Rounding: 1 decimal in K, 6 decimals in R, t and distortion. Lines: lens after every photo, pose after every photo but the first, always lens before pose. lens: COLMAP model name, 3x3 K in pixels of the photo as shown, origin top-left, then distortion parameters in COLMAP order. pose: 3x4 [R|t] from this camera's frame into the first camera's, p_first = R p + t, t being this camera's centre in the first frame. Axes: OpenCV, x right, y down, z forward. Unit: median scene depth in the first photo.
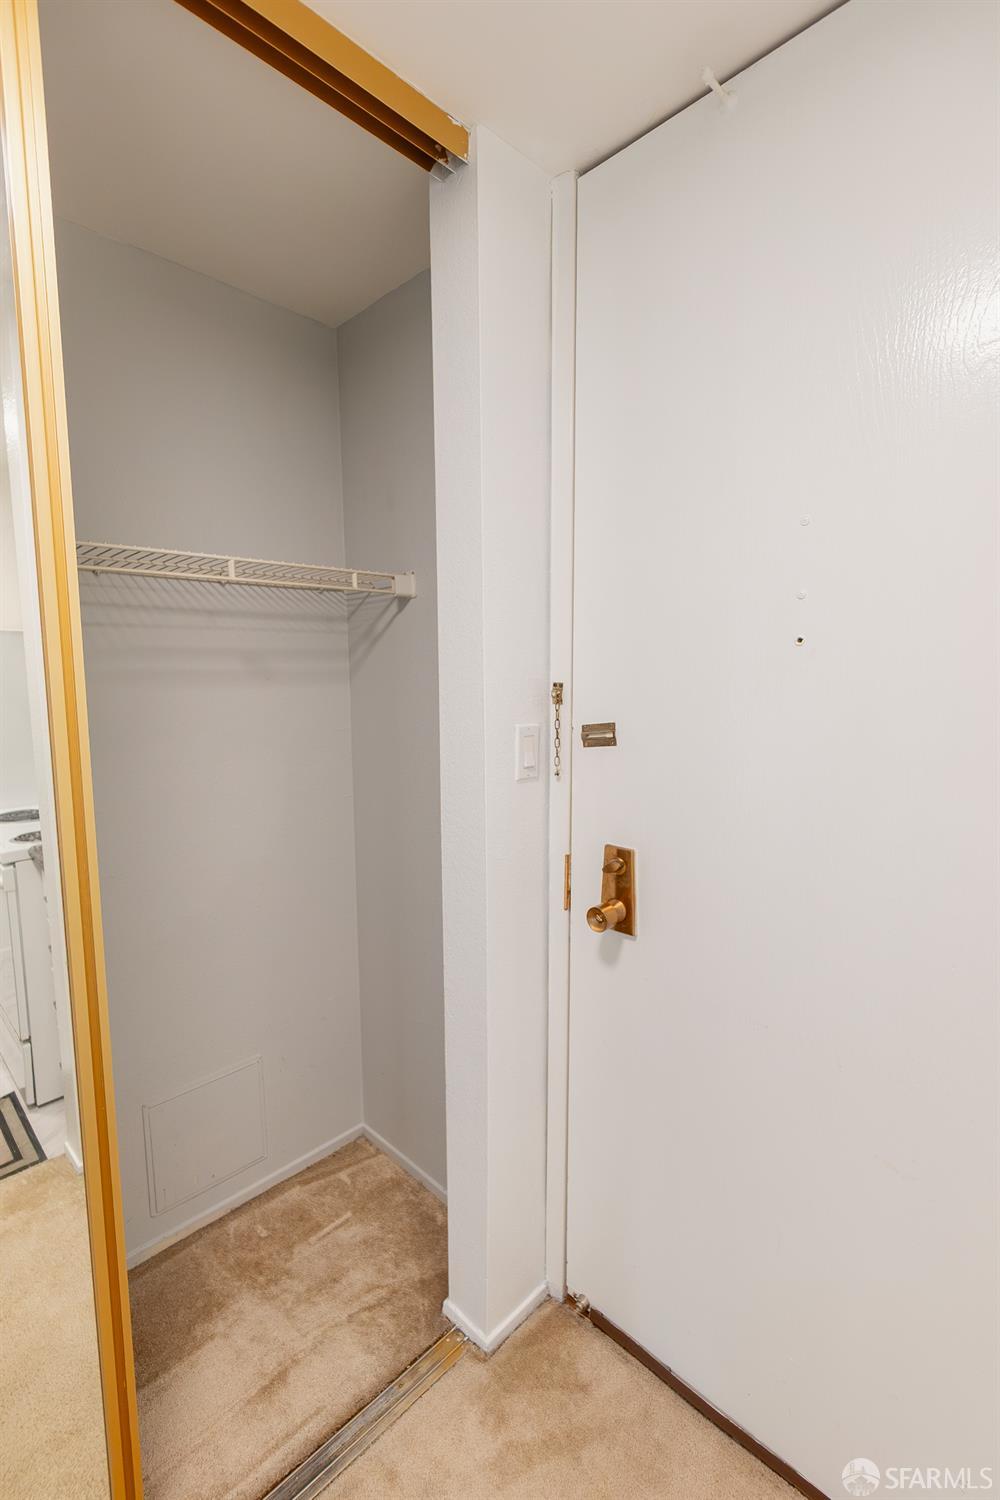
lens RADIAL K [[658.4, 0, 487.9], [0, 658.4, 755.4], [0, 0, 1]] dist [-0.011176, 0.000087]
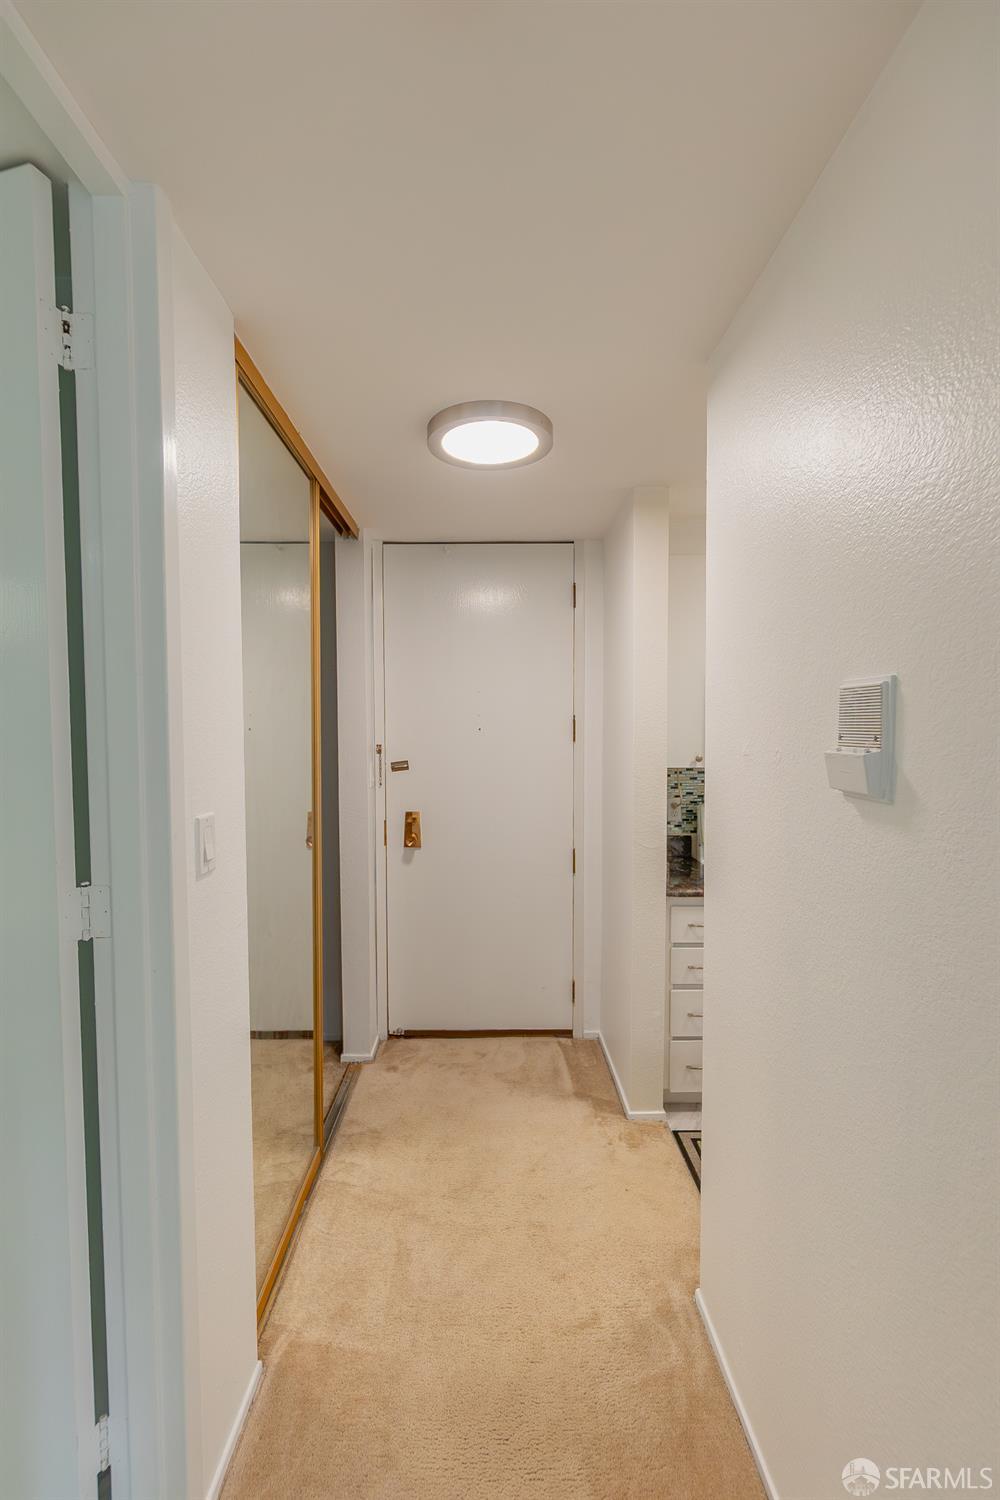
lens RADIAL K [[658.4, 0, 497.5], [0, 658.4, 761.9], [0, 0, 1]] dist [-0.011176, 0.000087]
pose [[0.690202, -0.030652, 0.722968, -1.278723], [0.088870, 0.995130, -0.042652, 0.085435], [-0.718139, 0.093689, 0.689564, -0.881716]]
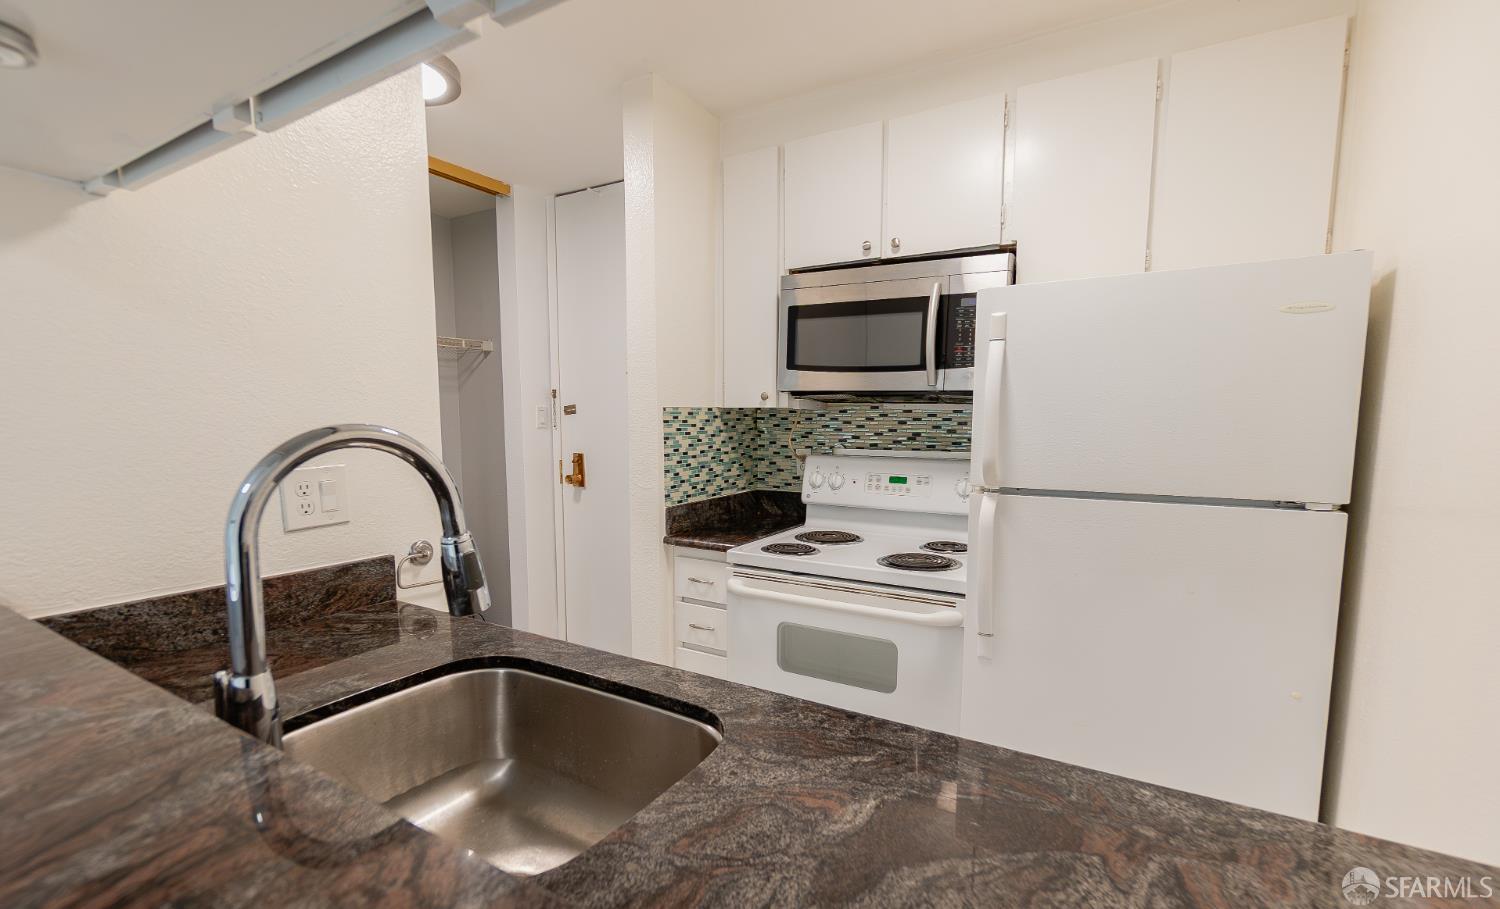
lens RADIAL K [[668.6, 0, 725.4], [0, 668.6, 495.5], [0, 0, 1]] dist [-0.001307, 0.000029]
pose [[0.972376, -0.018180, 0.232712, 0.141145], [0.019407, 0.999807, -0.002981, 0.313755], [-0.232613, 0.007415, 0.972541, -1.626282]]
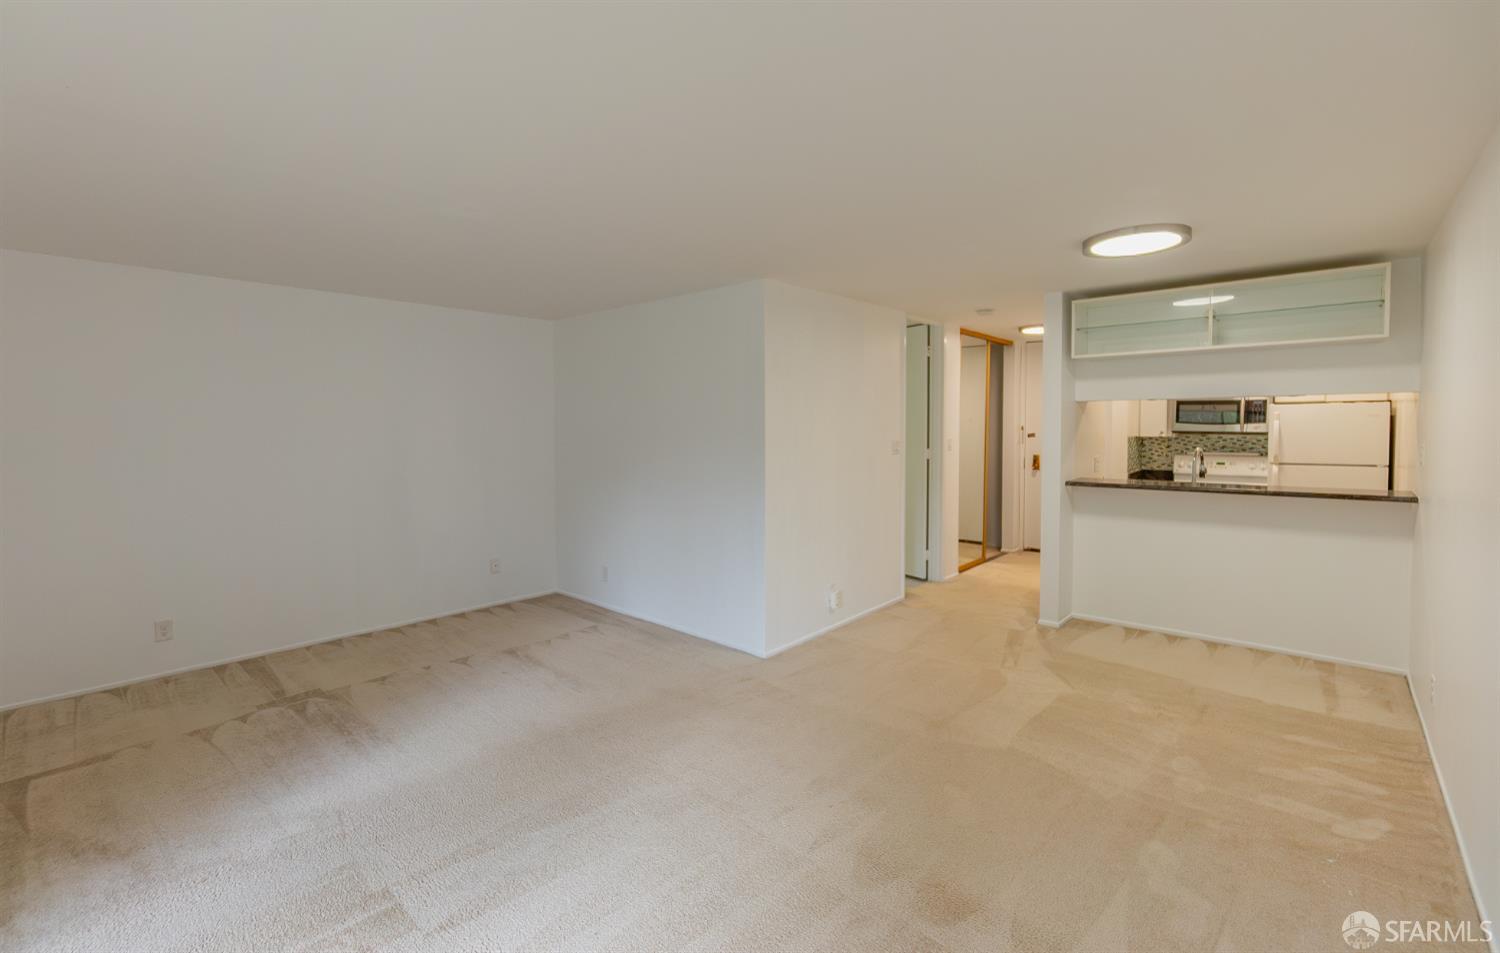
lens RADIAL K [[634.0, 0, 747.8], [0, 634.0, 453.7], [0, 0, 1]] dist [-0.003832, -0.000076]
pose [[0.998077, -0.003787, 0.061871, -2.562801], [0.008610, 0.996926, -0.077879, 0.521838], [-0.061386, 0.078262, 0.995041, -4.204281]]
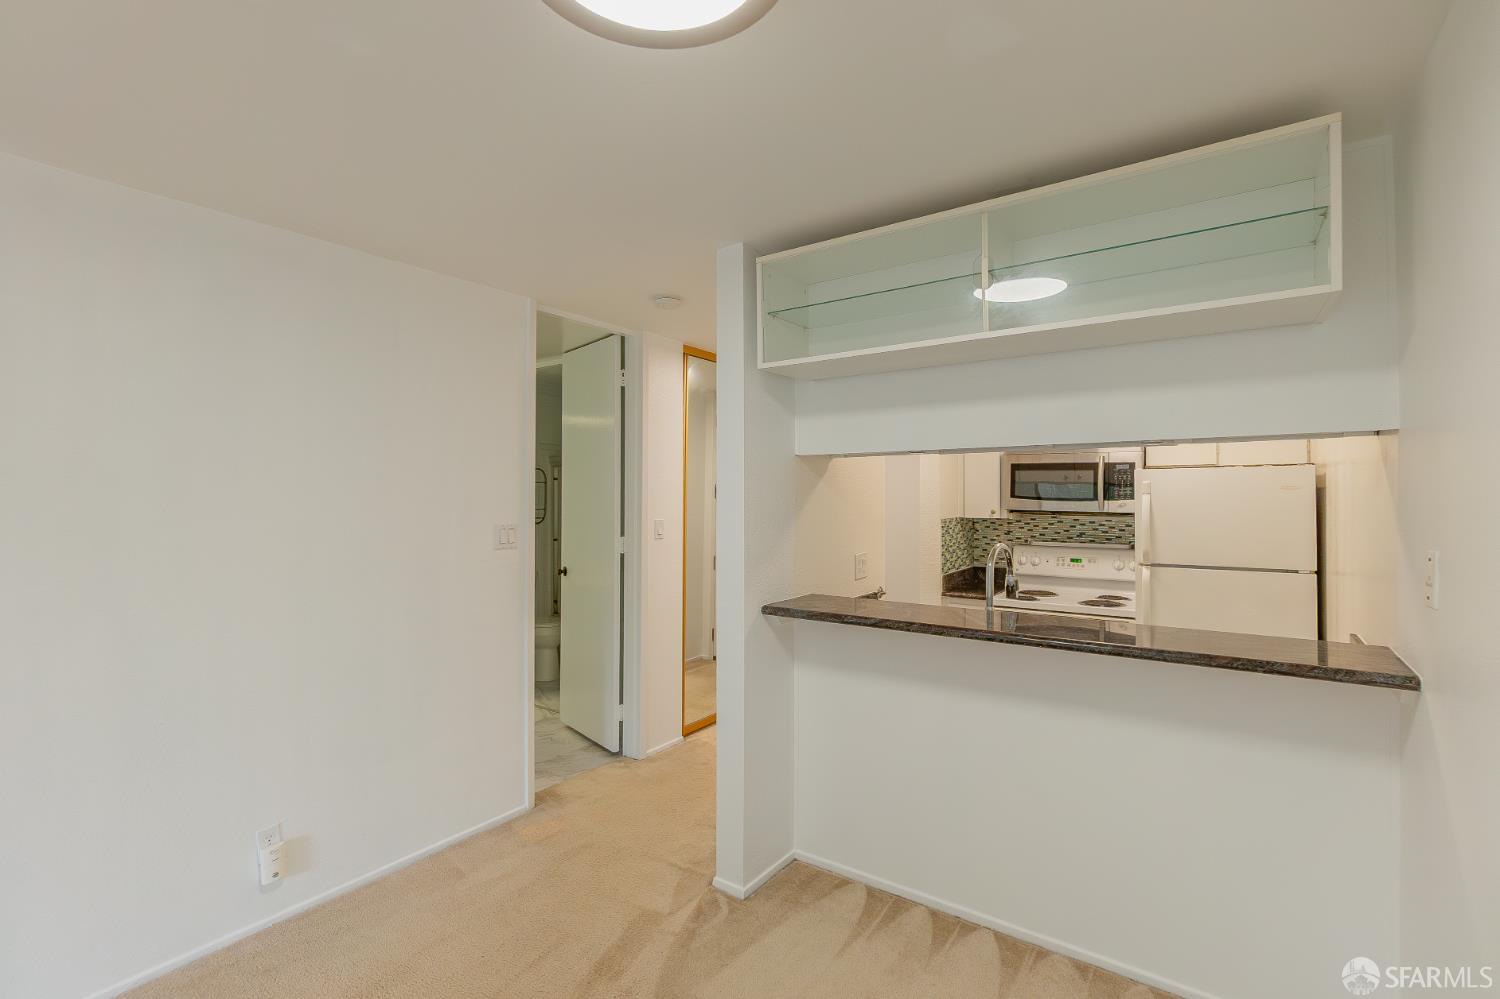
lens RADIAL K [[658.4, 0, 741.6], [0, 658.4, 499.4], [0, 0, 1]] dist [-0.011176, 0.000087]
pose [[0.986334, 0.006903, 0.164612, -1.010696], [0.013303, 0.992523, -0.121333, 0.344195], [-0.164219, 0.121865, 0.978867, -2.742685]]
